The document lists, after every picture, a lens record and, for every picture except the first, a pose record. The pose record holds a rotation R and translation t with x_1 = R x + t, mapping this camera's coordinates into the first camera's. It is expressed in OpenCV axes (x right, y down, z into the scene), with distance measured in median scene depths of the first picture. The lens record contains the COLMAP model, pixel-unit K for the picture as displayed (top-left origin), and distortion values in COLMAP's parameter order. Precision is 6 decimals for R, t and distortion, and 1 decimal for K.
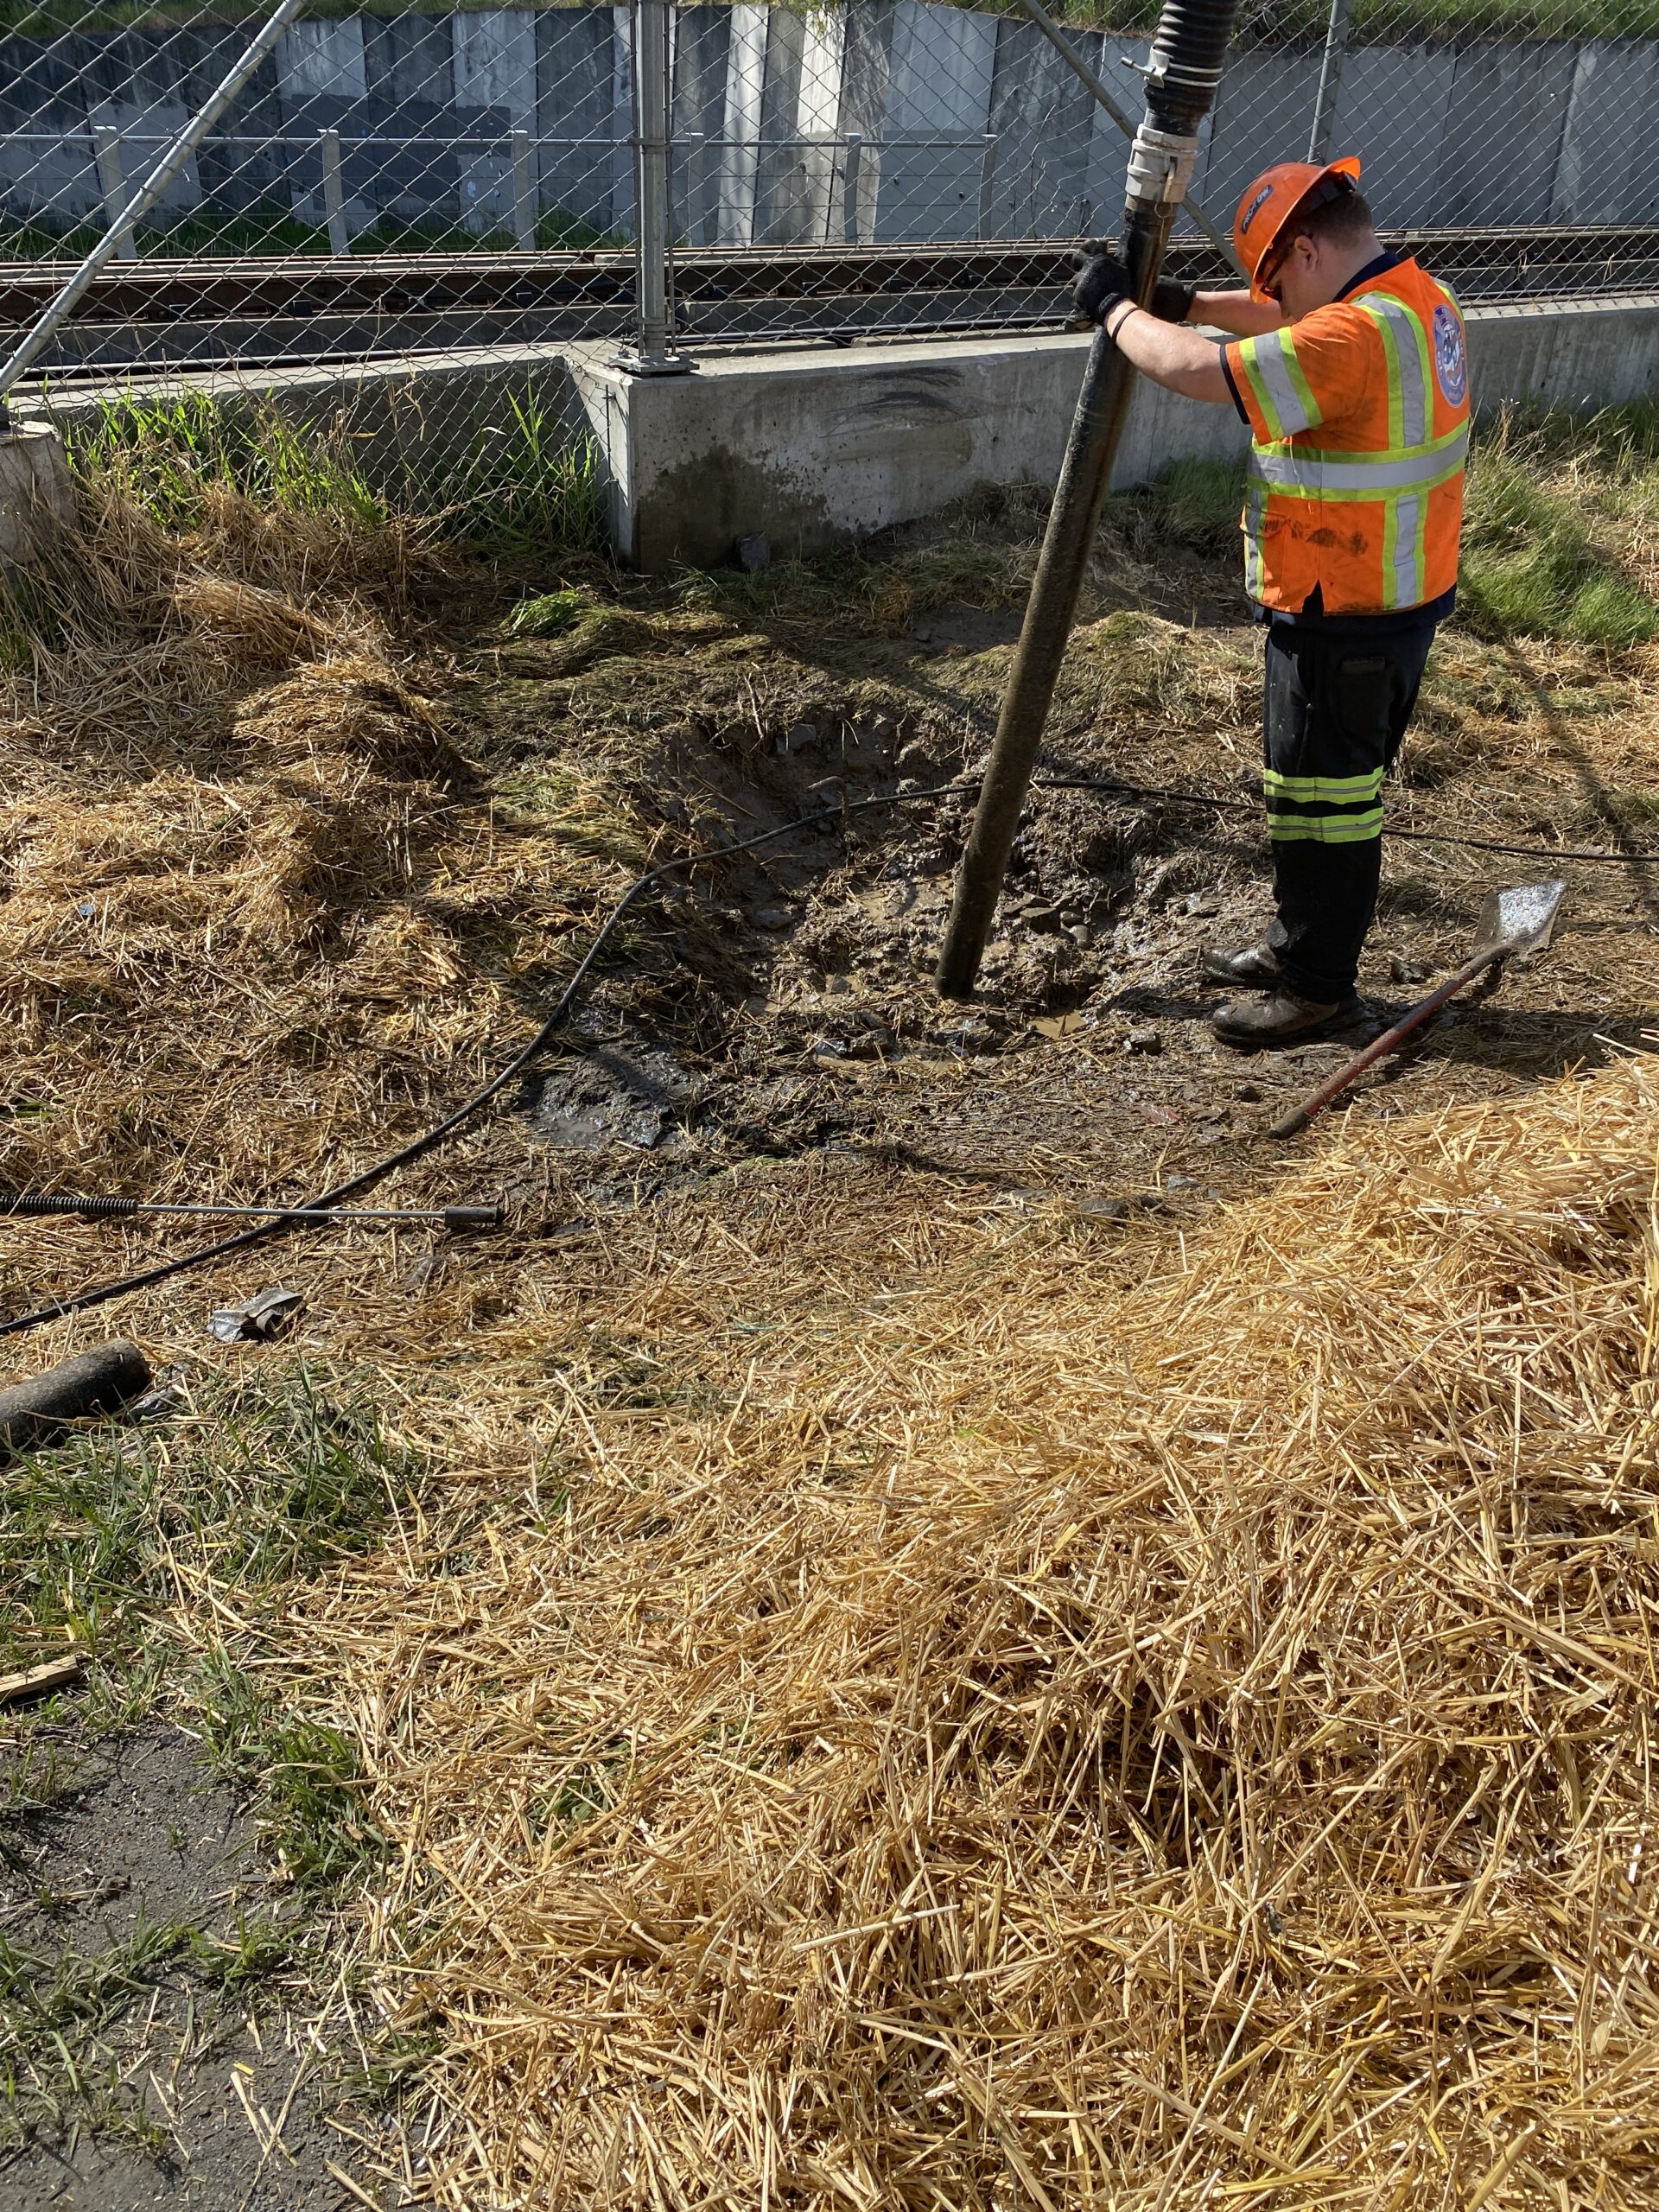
lens RADIAL K [[1682.4, 0, 822.0], [0, 1682.4, 1106.6], [0, 0, 1]] dist [0.032549, -0.042641]
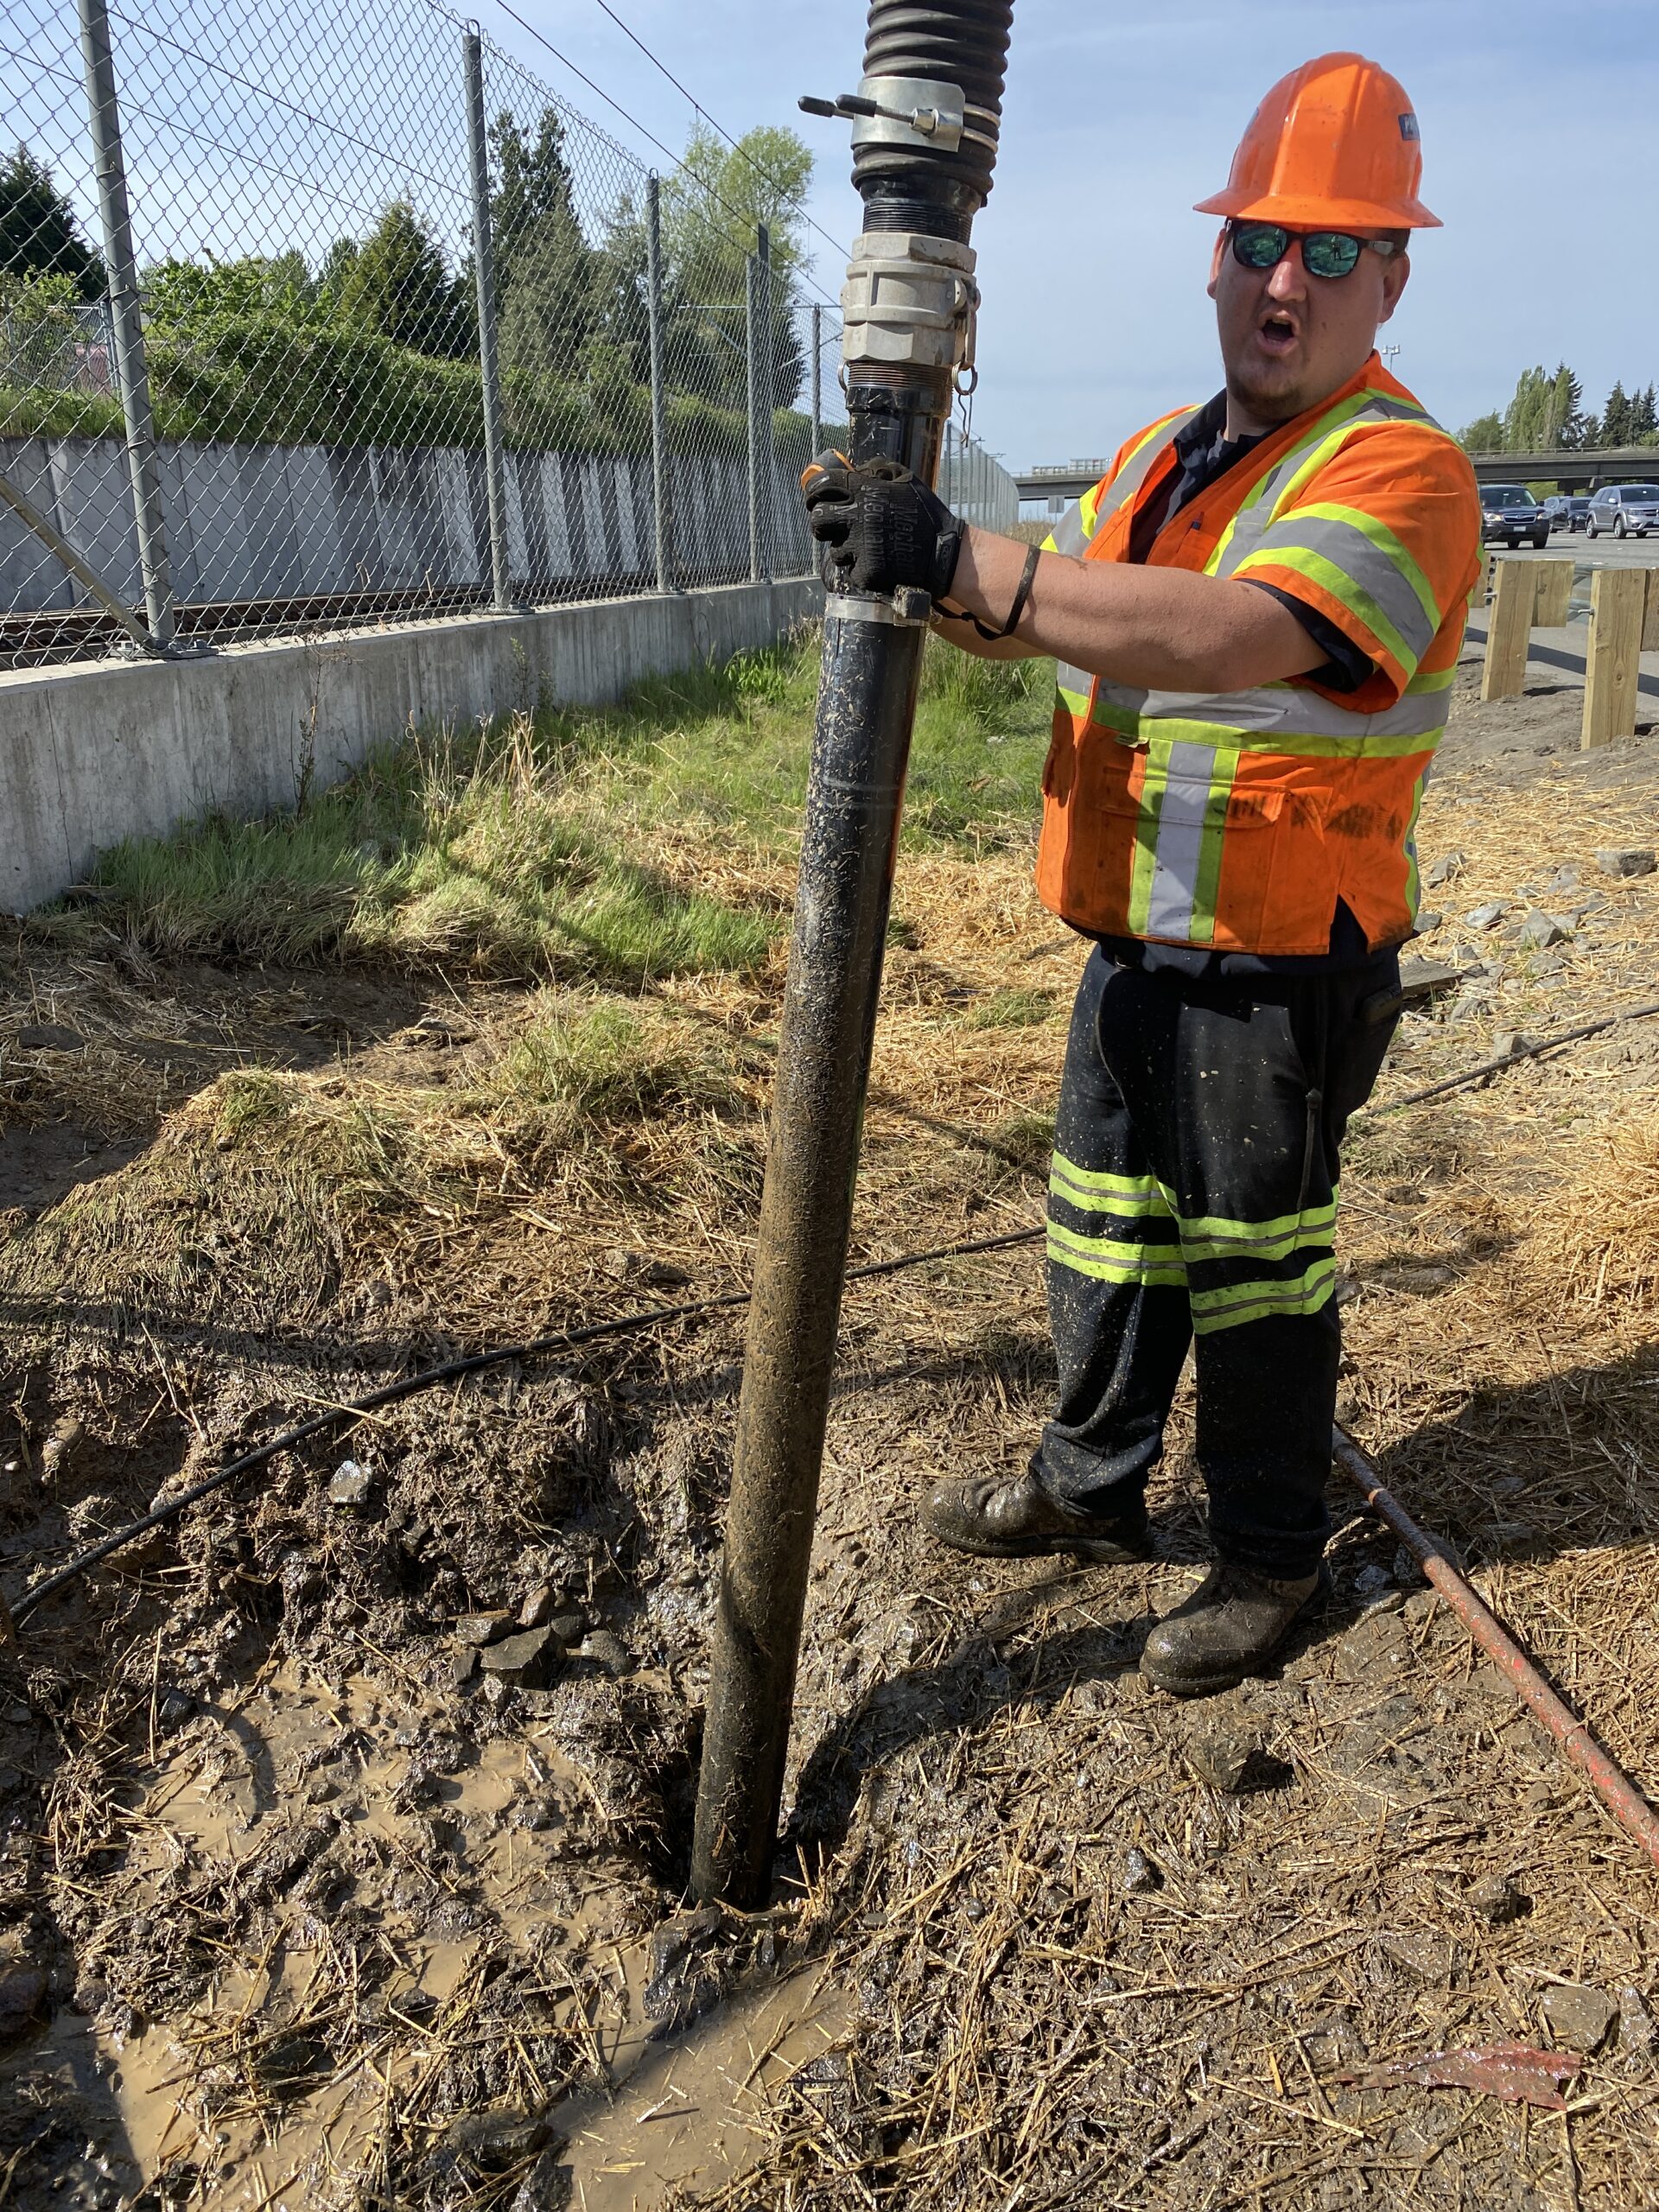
lens RADIAL K [[1682.4, 0, 813.4], [0, 1682.4, 1082.9], [0, 0, 1]] dist [0.032549, -0.042641]
pose [[0.682077, -0.256429, 0.684847, -0.111821], [0.406130, 0.911631, -0.063143, -0.196987], [-0.608136, 0.321205, 0.725946, 0.509202]]
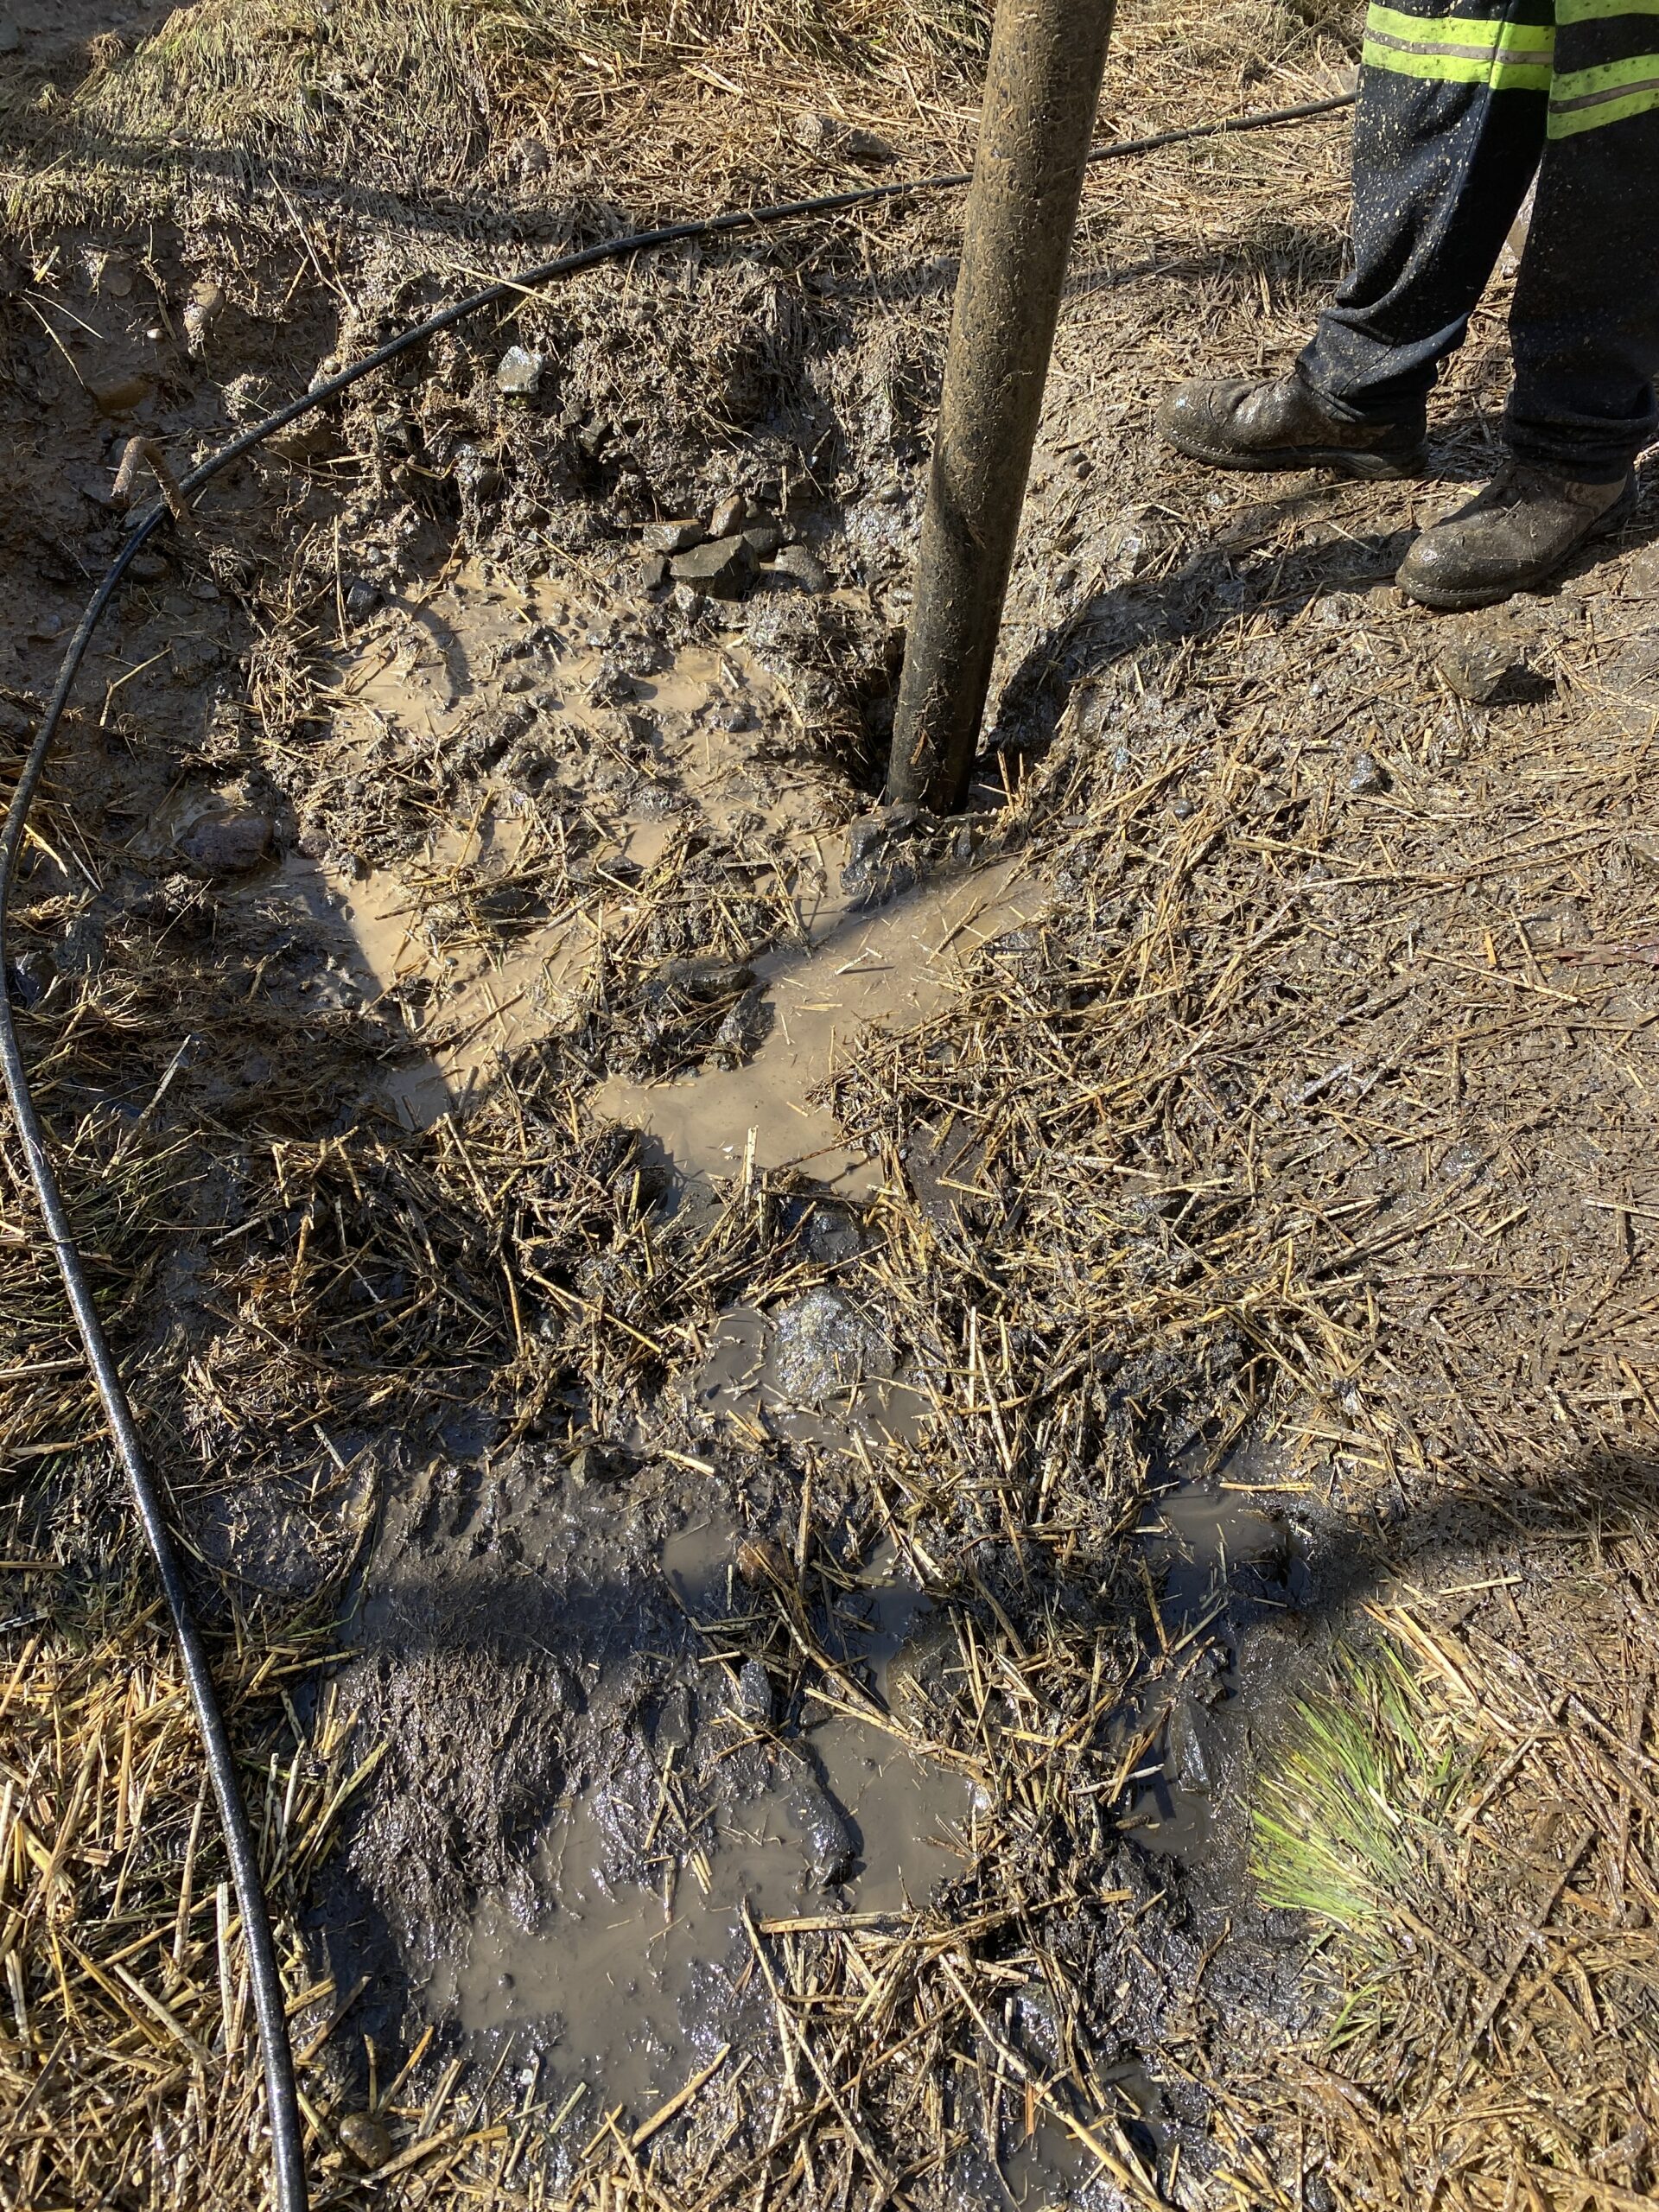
lens RADIAL K [[1682.4, 0, 798.3], [0, 1682.4, 1095.3], [0, 0, 1]] dist [0.032549, -0.042641]
pose [[0.757188, -0.531725, 0.379388, -0.110574], [0.393056, 0.834792, 0.385524, -0.158018], [-0.521703, -0.142793, 0.841093, 0.549726]]
